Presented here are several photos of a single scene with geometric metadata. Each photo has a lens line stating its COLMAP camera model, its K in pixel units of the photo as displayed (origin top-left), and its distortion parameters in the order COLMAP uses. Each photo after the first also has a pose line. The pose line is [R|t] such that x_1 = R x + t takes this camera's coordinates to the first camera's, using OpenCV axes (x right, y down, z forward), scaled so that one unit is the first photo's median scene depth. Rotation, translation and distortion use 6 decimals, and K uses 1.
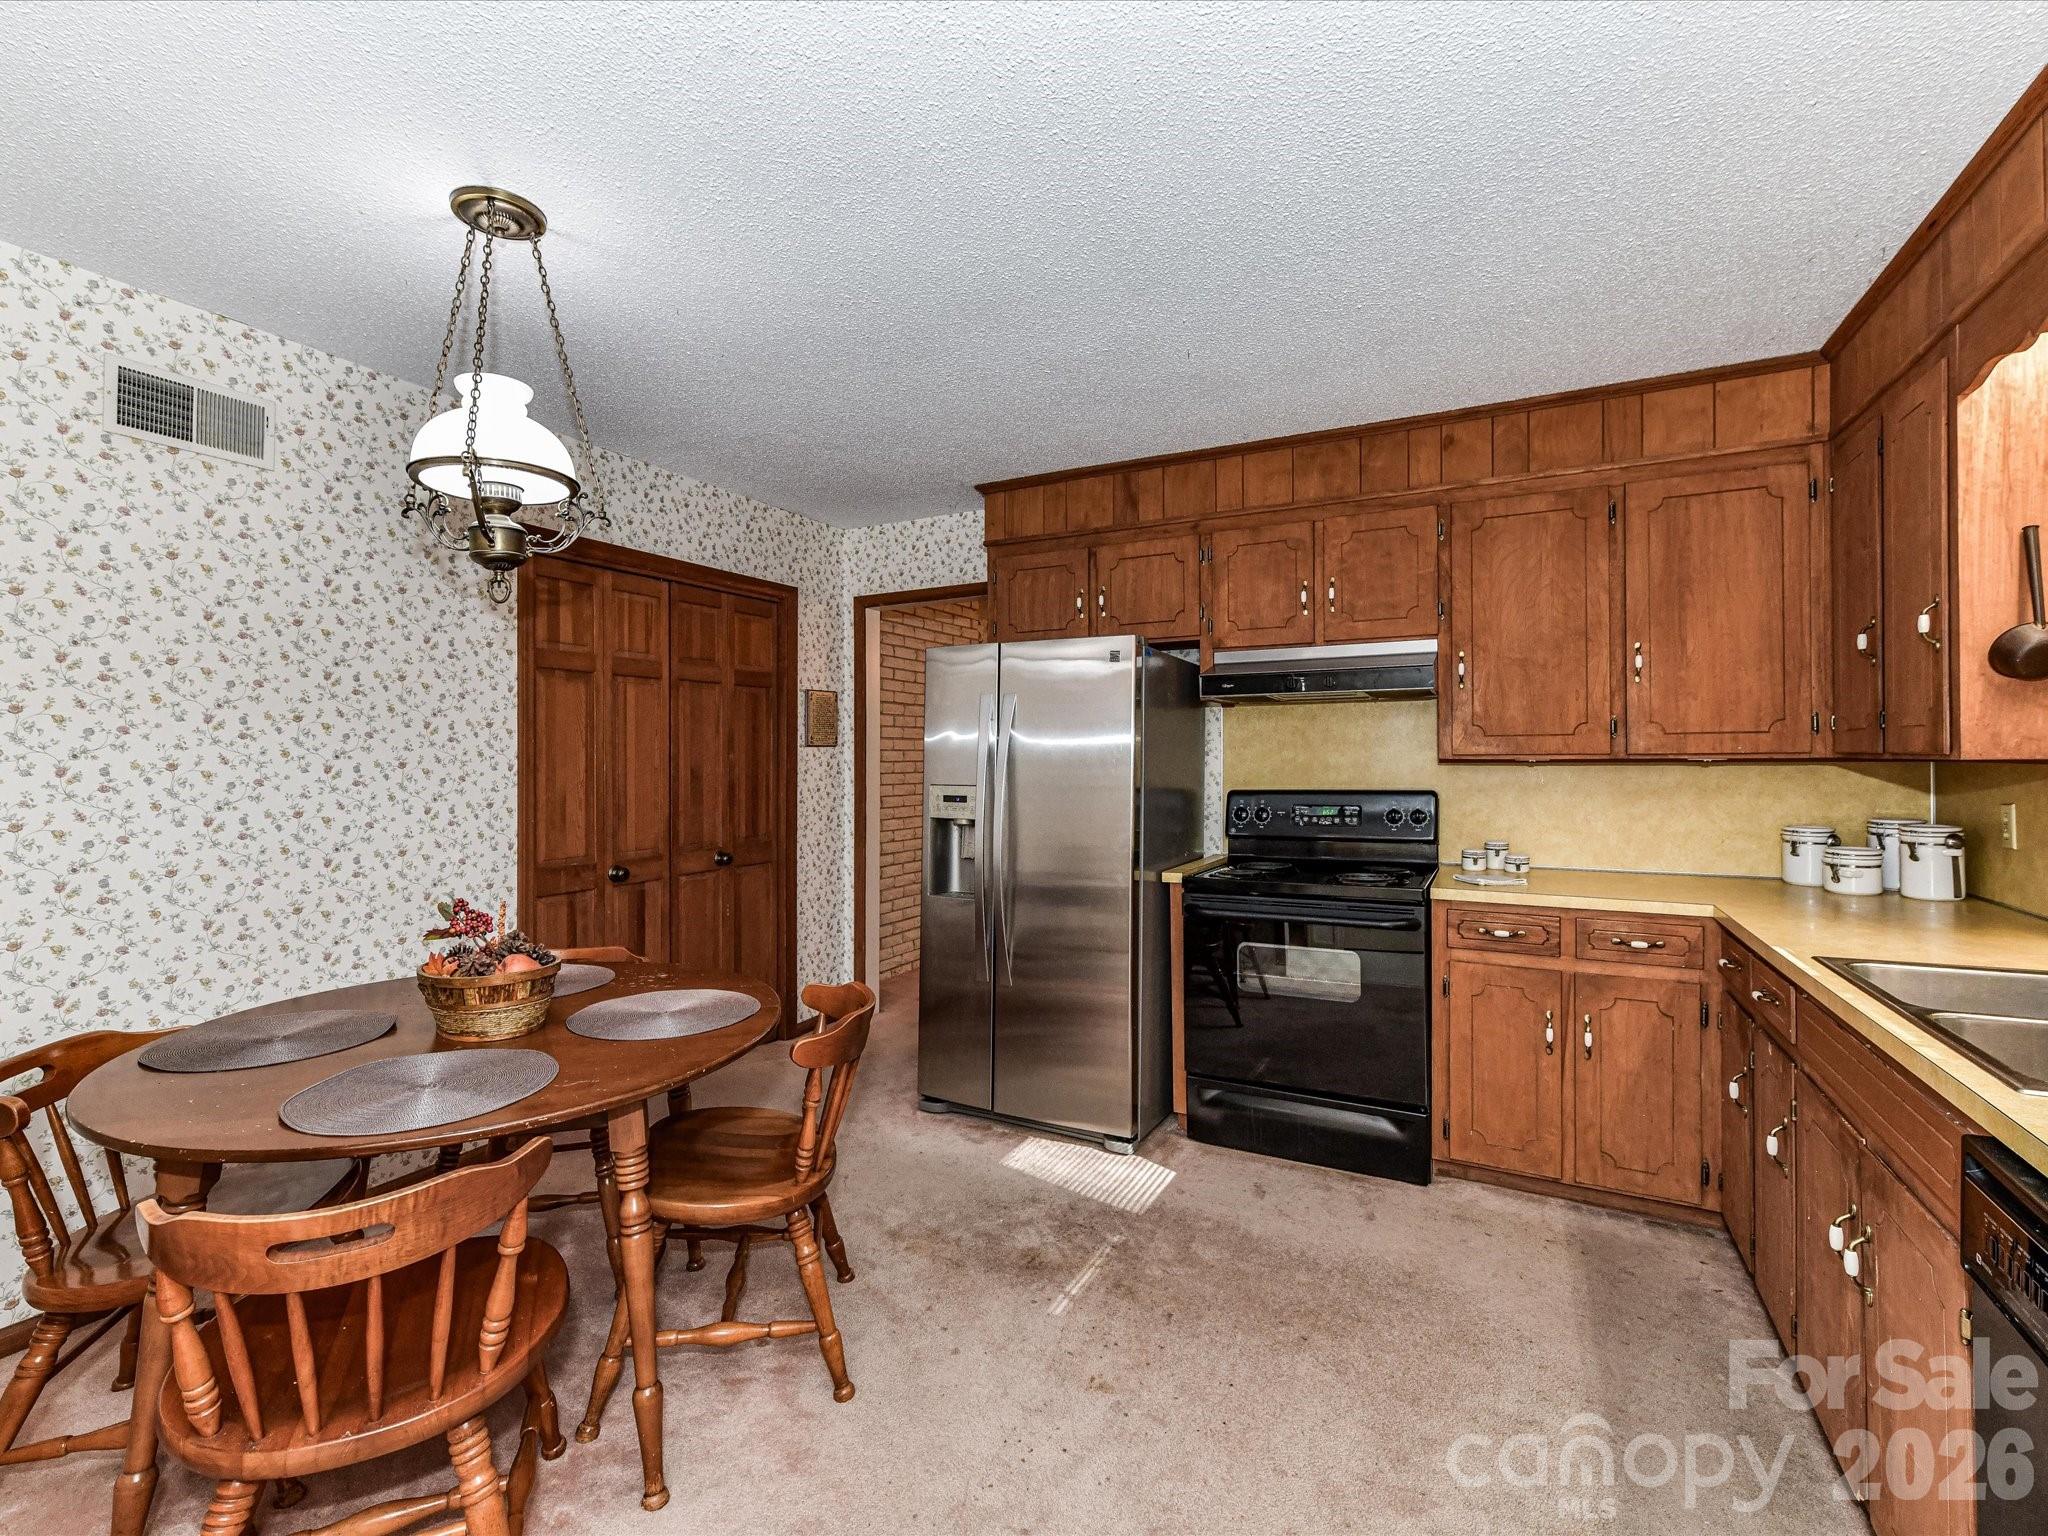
lens RADIAL K [[936.6, 0, 1031.5], [0, 936.6, 763.4], [0, 0, 1]] dist [0.008201, -0.003701]
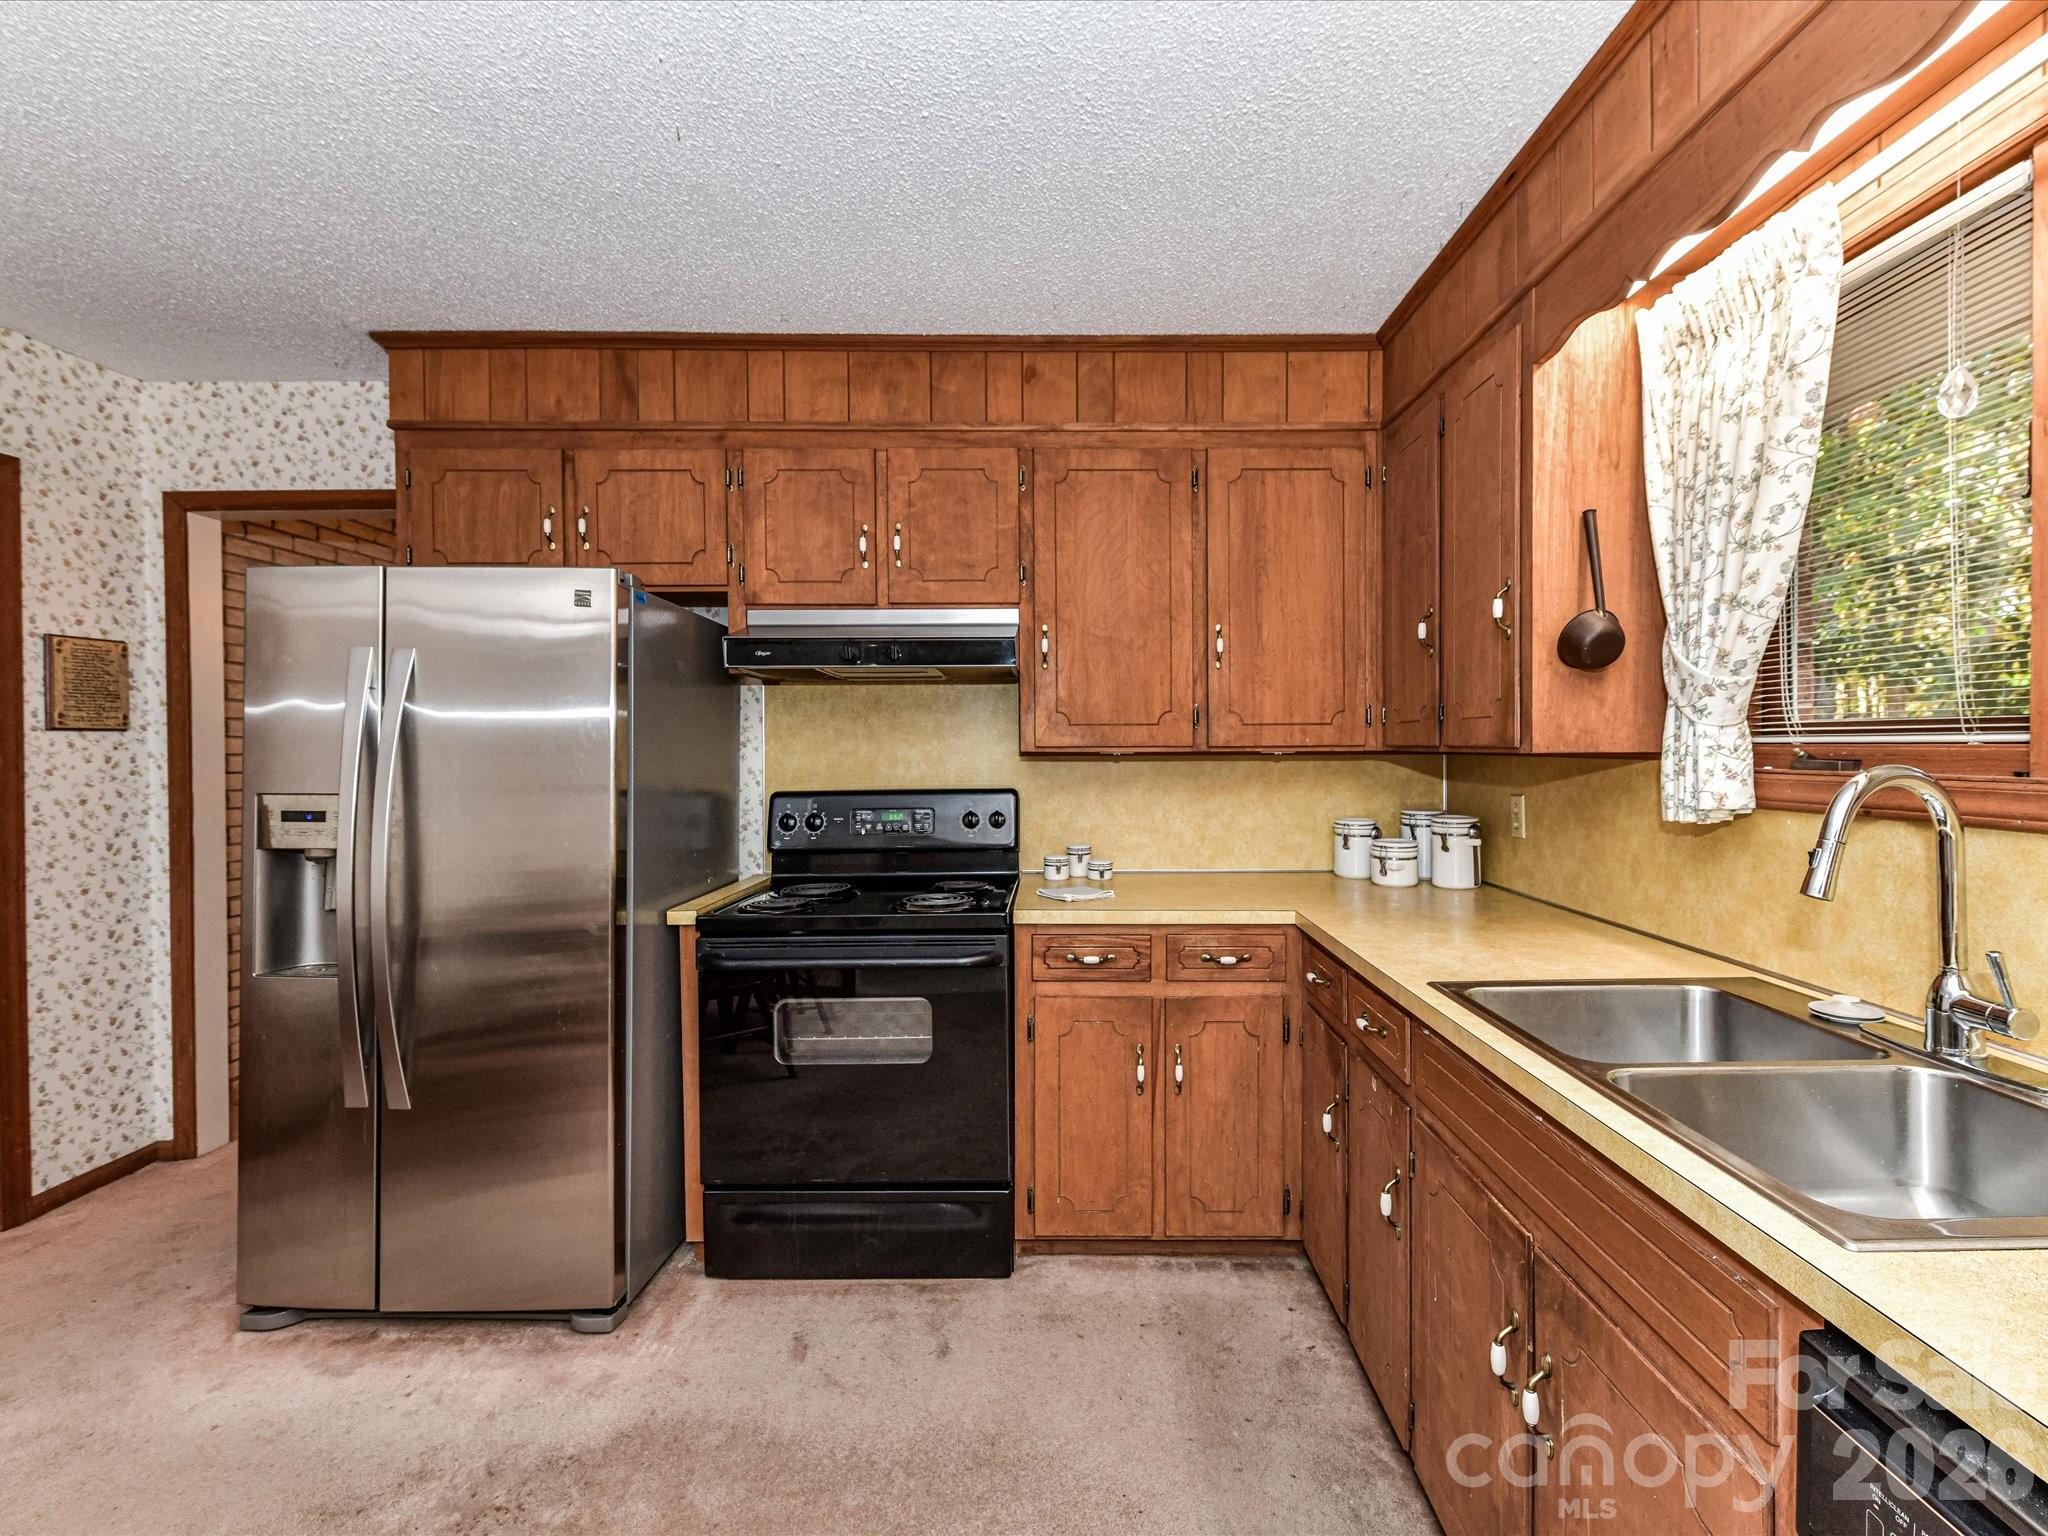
lens RADIAL K [[936.6, 0, 1031.5], [0, 936.6, 763.4], [0, 0, 1]] dist [0.008201, -0.003701]
pose [[0.905791, -0.005059, 0.423695, 0.091630], [0.001312, 0.999957, 0.009136, -0.001917], [-0.423723, -0.007719, 0.905759, 0.246793]]
